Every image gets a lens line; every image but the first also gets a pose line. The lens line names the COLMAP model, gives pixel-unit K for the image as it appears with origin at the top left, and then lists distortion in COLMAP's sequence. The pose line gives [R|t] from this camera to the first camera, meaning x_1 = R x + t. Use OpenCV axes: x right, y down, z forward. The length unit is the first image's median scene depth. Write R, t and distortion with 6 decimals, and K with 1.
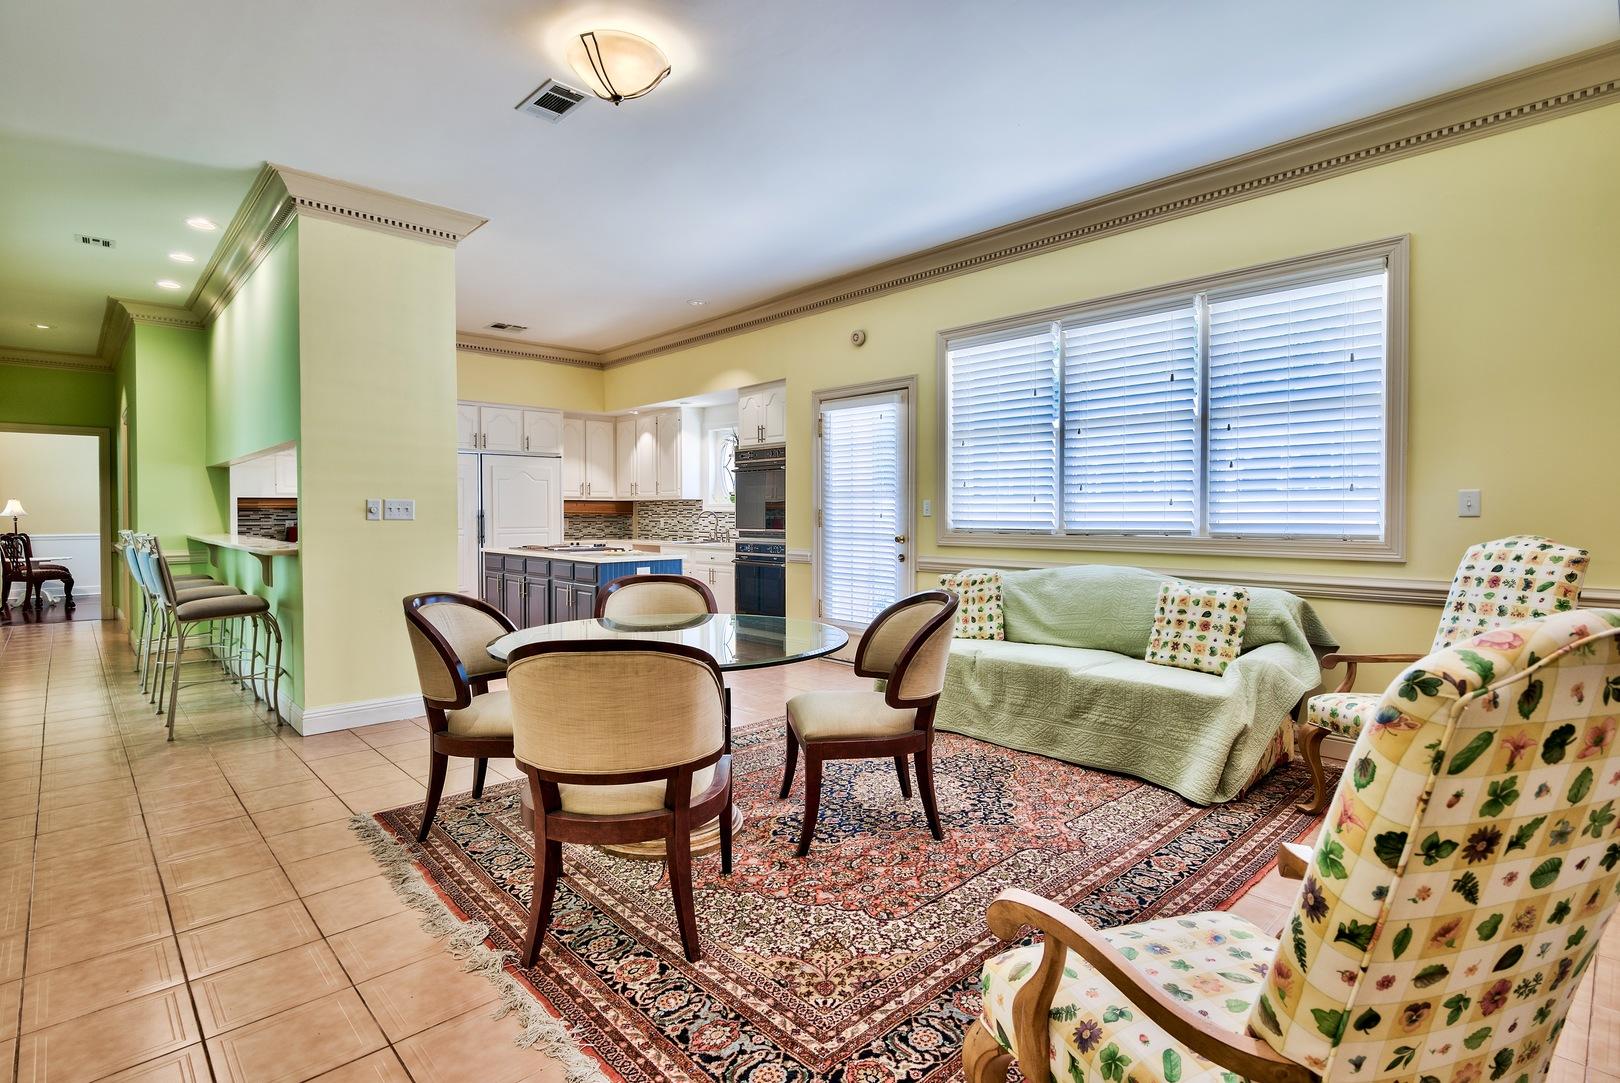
lens RADIAL K [[789.0, 0, 814.3], [0, 789.0, 500.5], [0, 0, 1]] dist [0.001855, 0.000307]
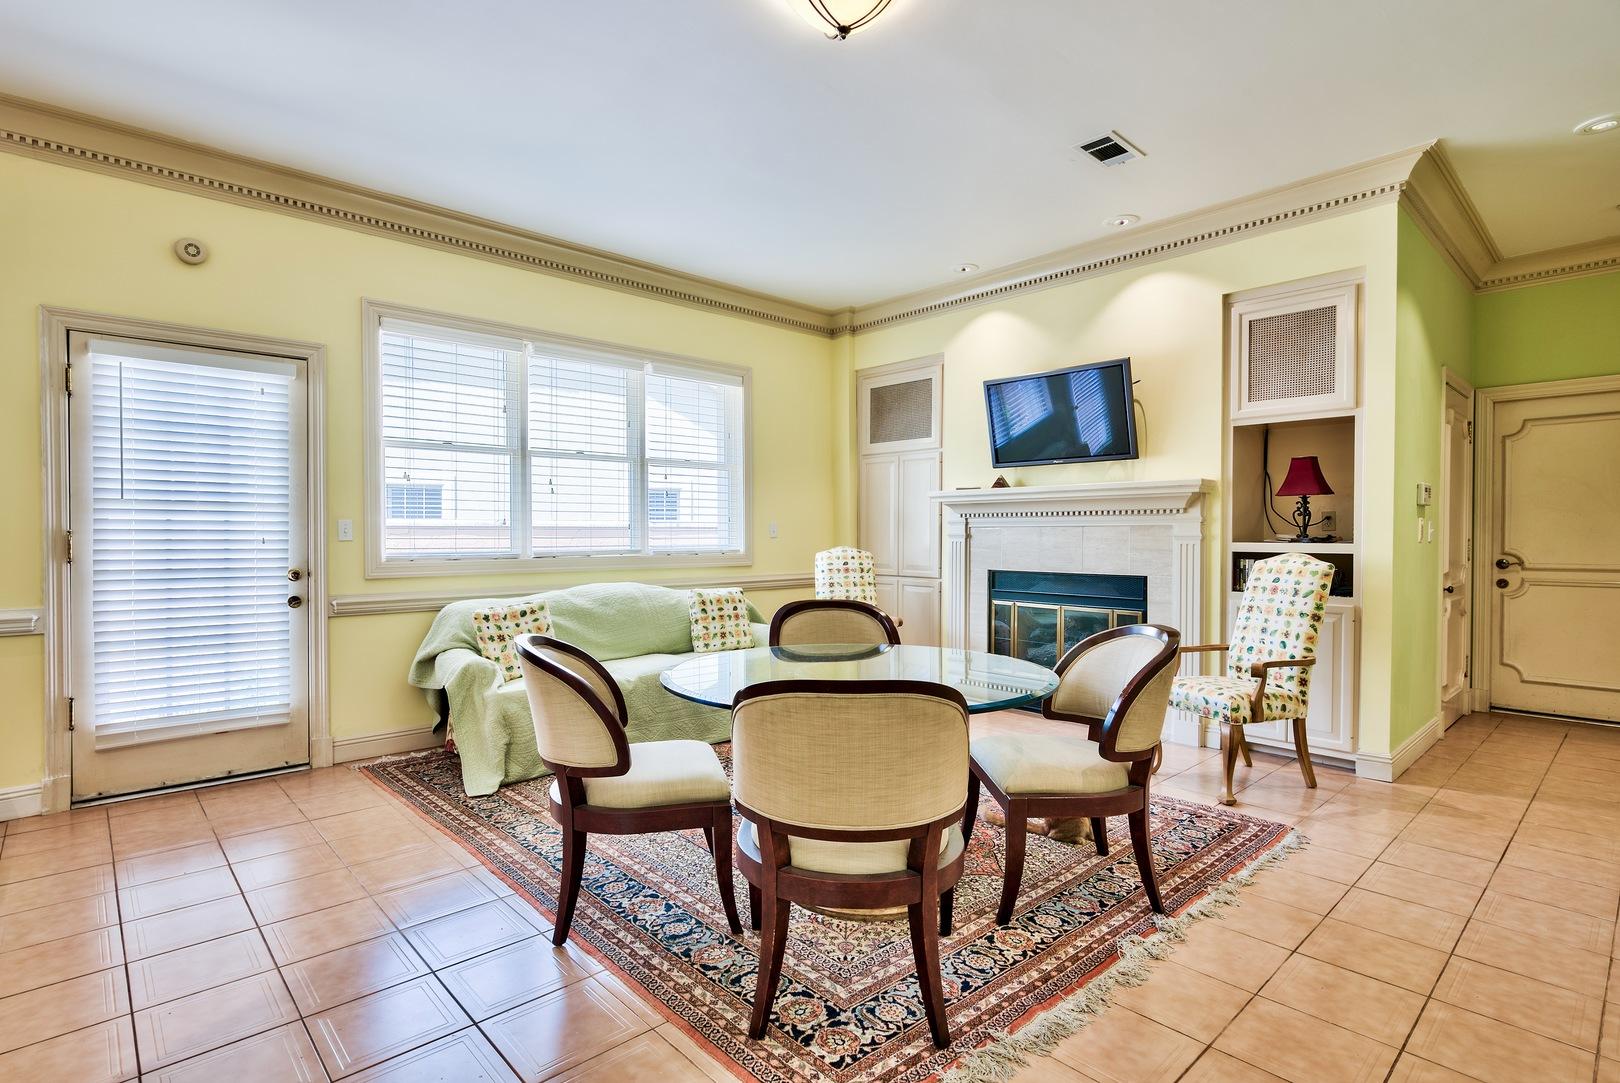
lens RADIAL K [[790.7, 0, 776.1], [0, 790.7, 532.2], [0, 0, 1]] dist [-0.003388, -0.000375]
pose [[0.040735, 0.005787, 0.999153, -1.023882], [-0.011948, 0.999915, -0.005304, 0.018289], [-0.999099, -0.011722, 0.040800, 0.995724]]
